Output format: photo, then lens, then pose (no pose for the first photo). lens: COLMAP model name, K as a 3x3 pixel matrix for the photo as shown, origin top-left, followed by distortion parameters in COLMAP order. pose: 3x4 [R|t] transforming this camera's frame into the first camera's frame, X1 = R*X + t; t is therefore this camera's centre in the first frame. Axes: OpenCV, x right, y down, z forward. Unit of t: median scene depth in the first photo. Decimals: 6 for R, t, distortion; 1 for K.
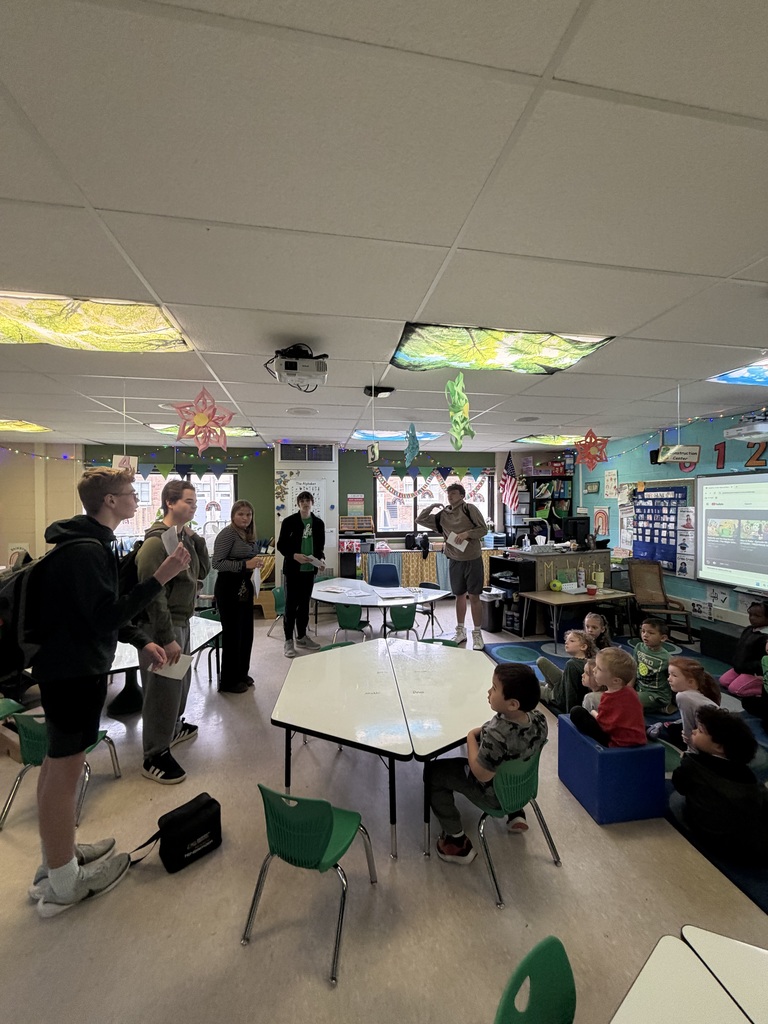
lens RADIAL K [[409.6, 0, 383.4], [0, 409.6, 509.4], [0, 0, 1]] dist [0.001352, 0.000091]
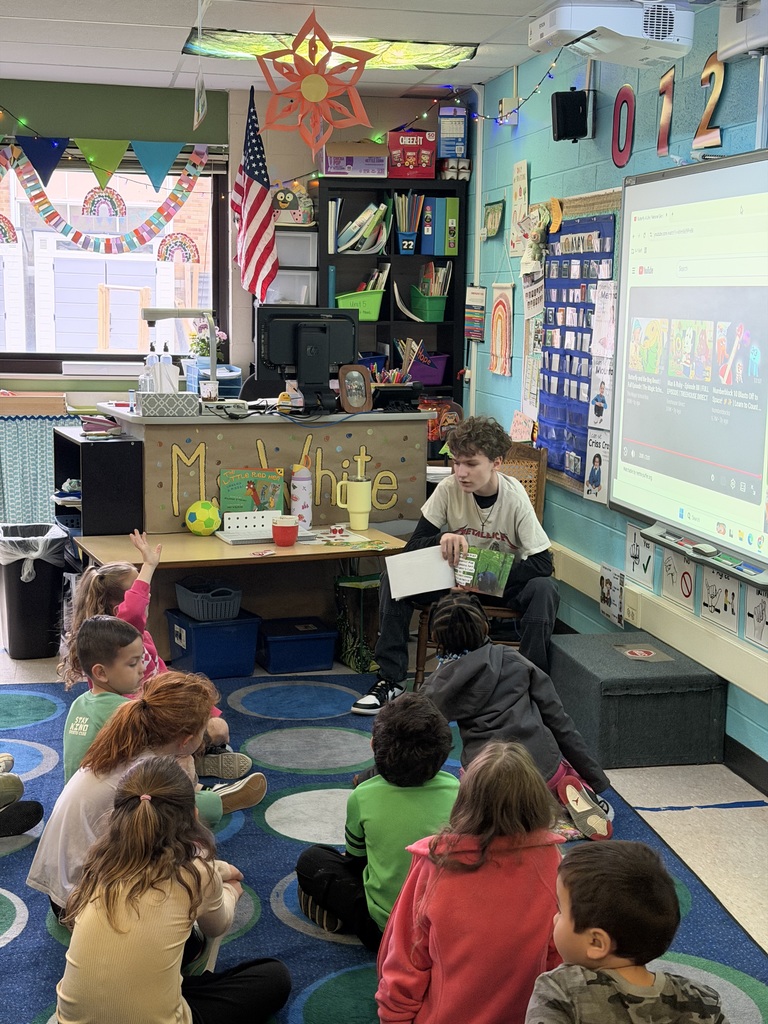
lens RADIAL K [[1420.8, 0, 384.0], [0, 1420.8, 512.0], [0, 0, 1]] dist [0.154631, -0.123439]
pose [[0.999227, 0.017842, 0.035019, 0.473491], [-0.022581, 0.989899, 0.139962, 0.018053], [-0.032168, -0.140644, 0.989537, -0.107744]]
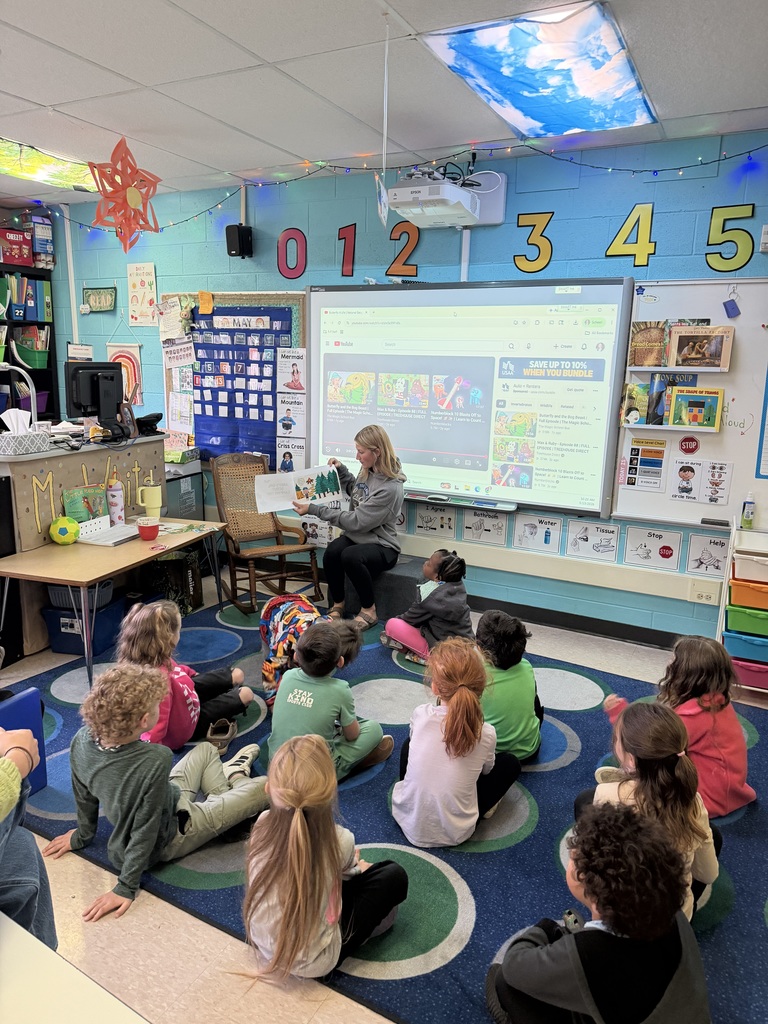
lens RADIAL K [[707.9, 0, 382.3], [0, 707.9, 514.3], [0, 0, 1]] dist [0.154048, -0.253280]
pose [[0.609715, -0.141860, 0.779822, 0.048237], [-0.021989, 0.980447, 0.195549, 0.019229], [-0.792315, -0.136376, 0.594675, 0.289374]]
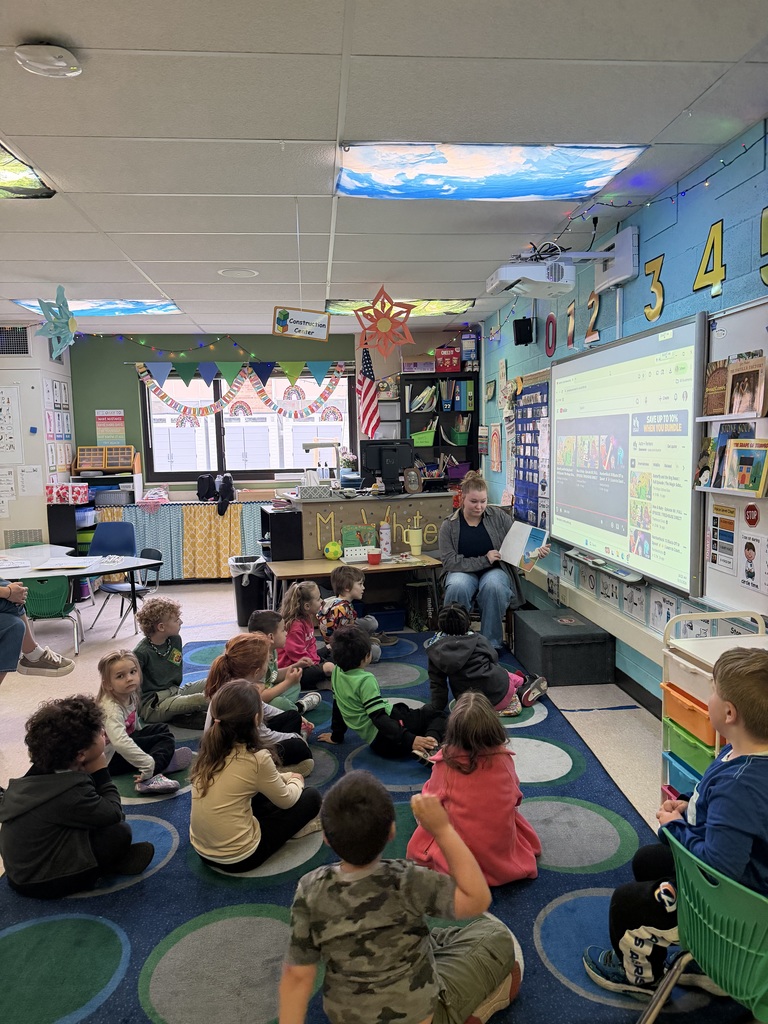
lens RADIAL K [[707.9, 0, 382.3], [0, 707.9, 514.3], [0, 0, 1]] dist [0.154048, -0.253280]
pose [[0.996469, -0.009038, -0.083471, 0.527896], [0.016913, 0.995416, 0.094133, 0.028375], [0.082238, -0.095212, 0.992054, -0.045406]]
